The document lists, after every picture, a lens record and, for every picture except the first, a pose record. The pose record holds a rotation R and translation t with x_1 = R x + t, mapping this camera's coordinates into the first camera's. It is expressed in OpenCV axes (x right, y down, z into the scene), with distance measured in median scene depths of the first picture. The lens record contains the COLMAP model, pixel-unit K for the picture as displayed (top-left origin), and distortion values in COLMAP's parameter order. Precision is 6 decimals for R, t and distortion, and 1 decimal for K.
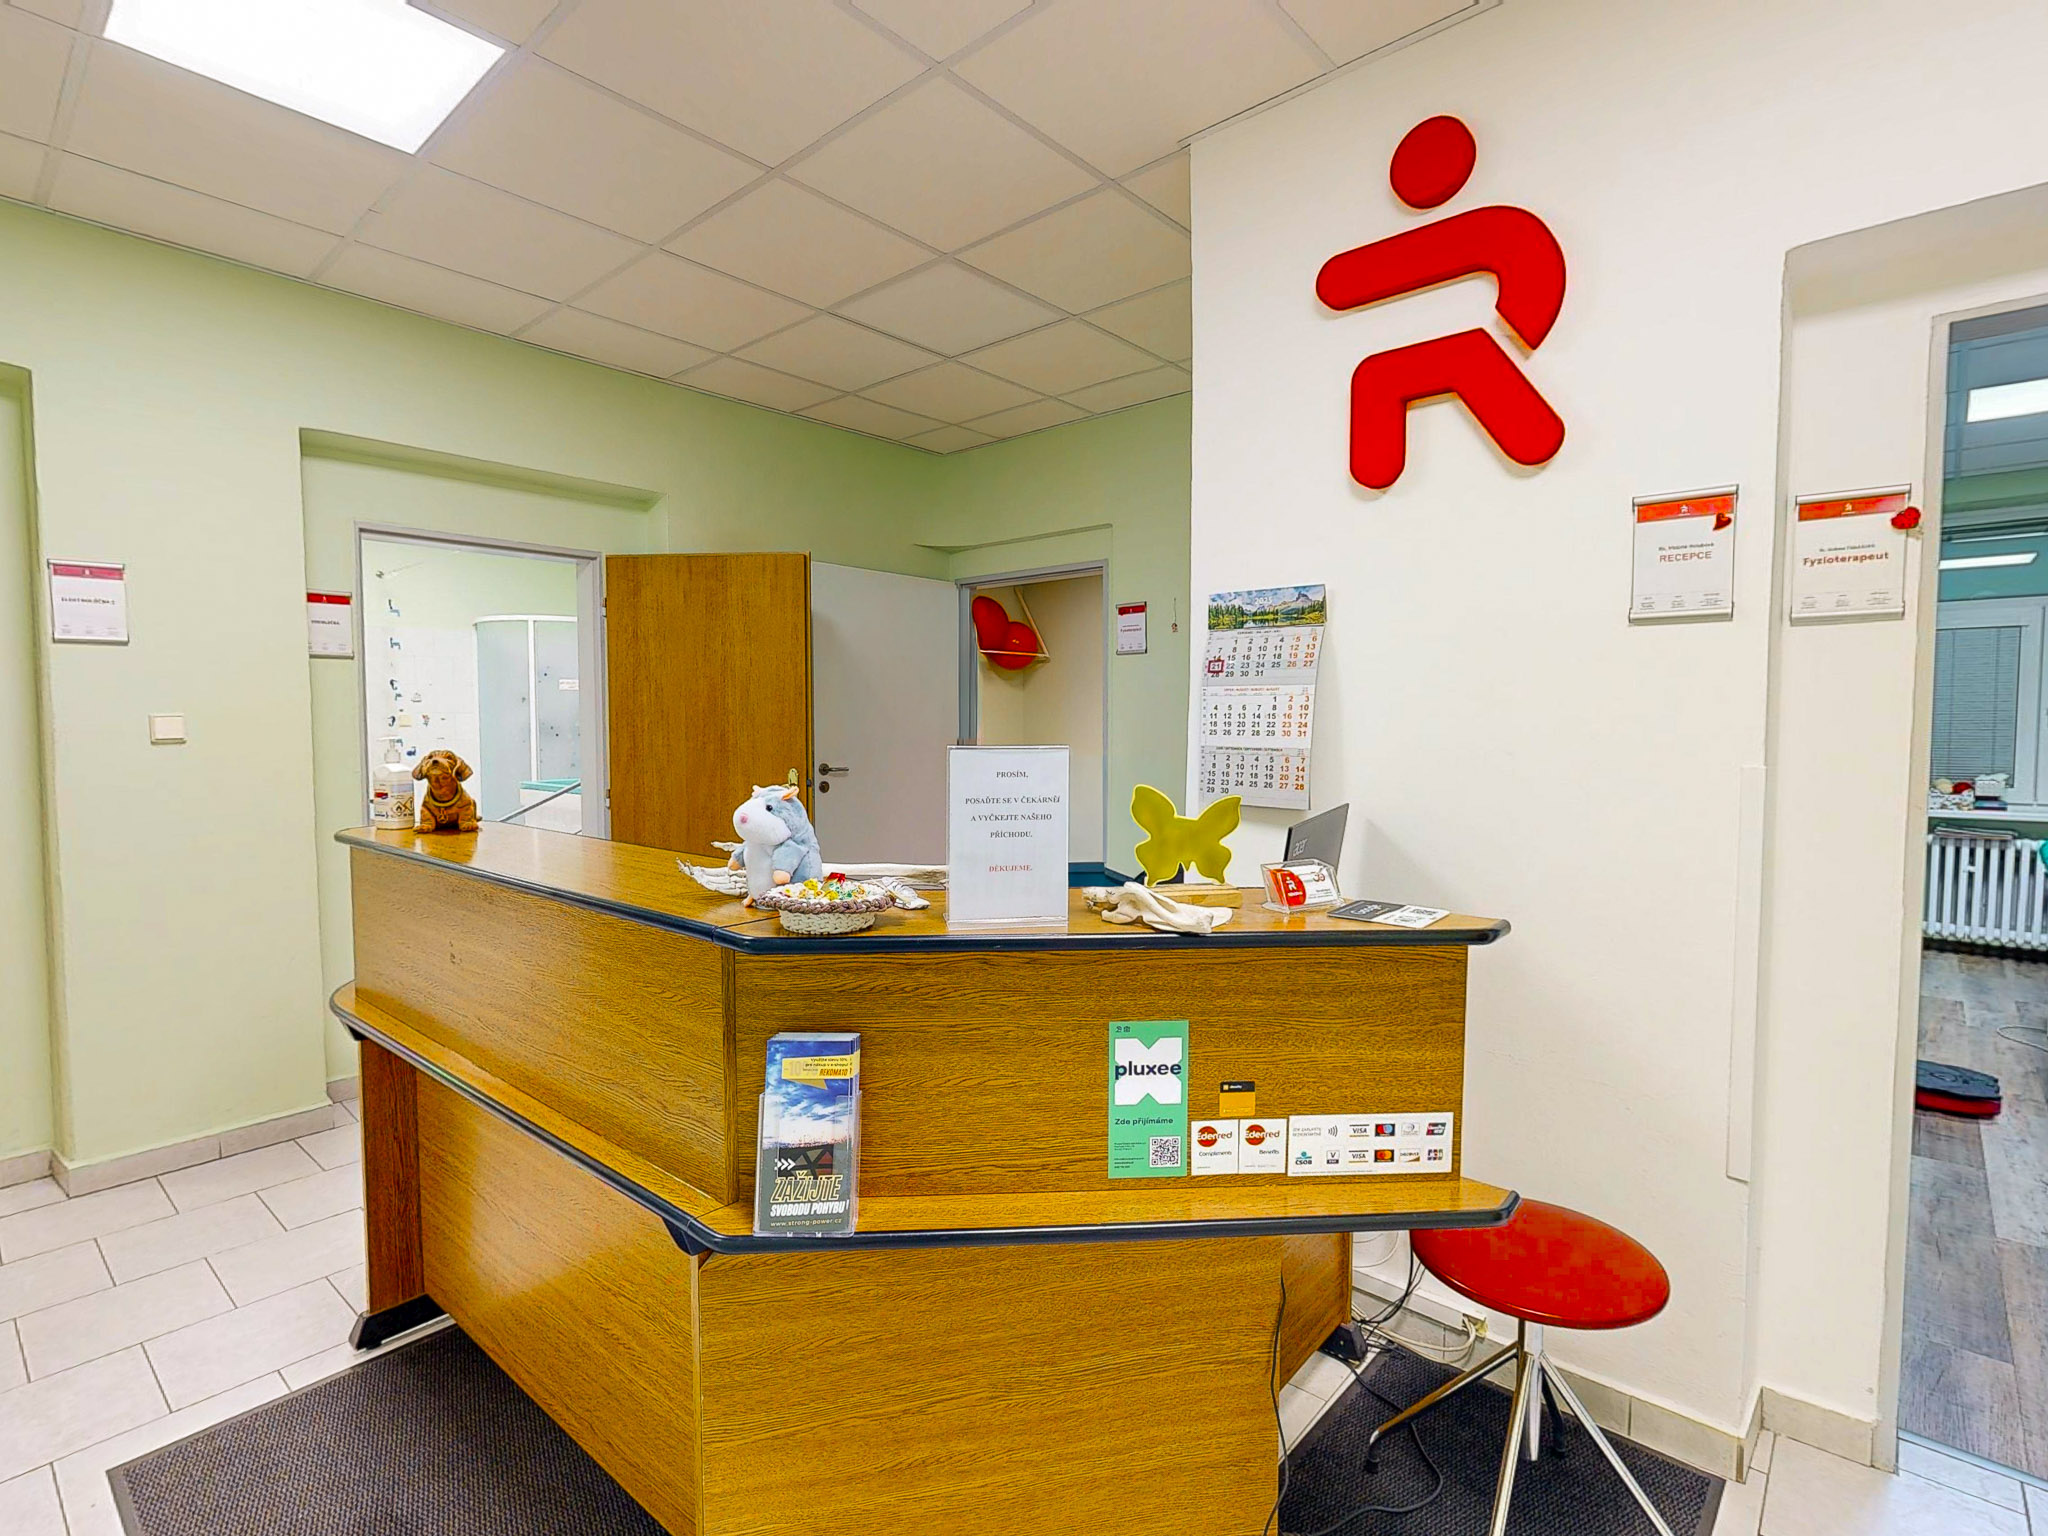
lens RADIAL K [[1030.3, 0, 1021.9], [0, 1030.3, 772.3], [0, 0, 1]] dist [0.000180, -0.000300]
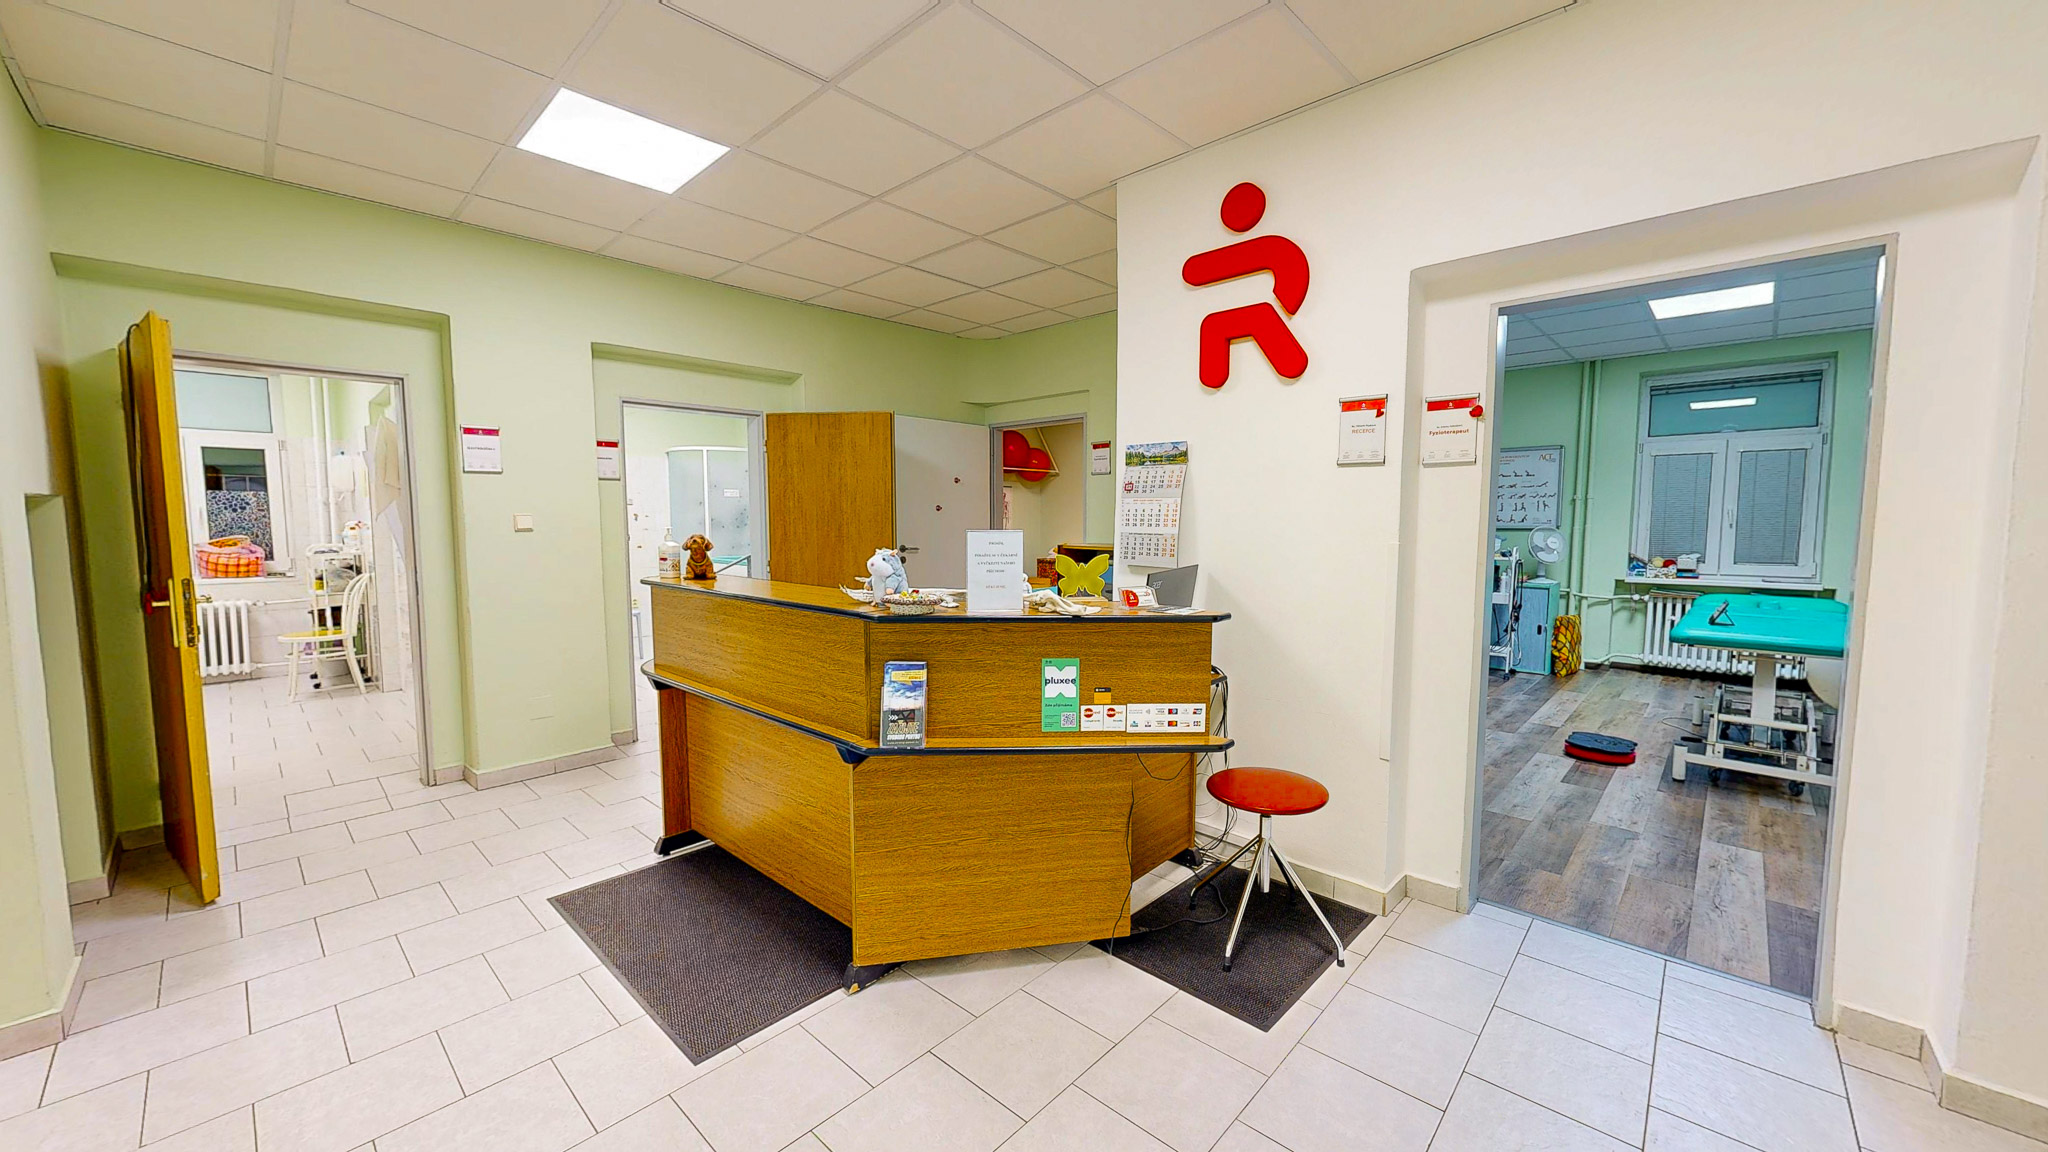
lens RADIAL K [[772.4, 0, 1028.4], [0, 772.4, 581.8], [0, 0, 1]] dist [-0.000053, -0.000098]
pose [[0.999712, 0.002411, -0.023866, 0.089631], [-0.001619, 0.999449, 0.033158, 0.026753], [0.023932, -0.033110, 0.999165, -0.577850]]
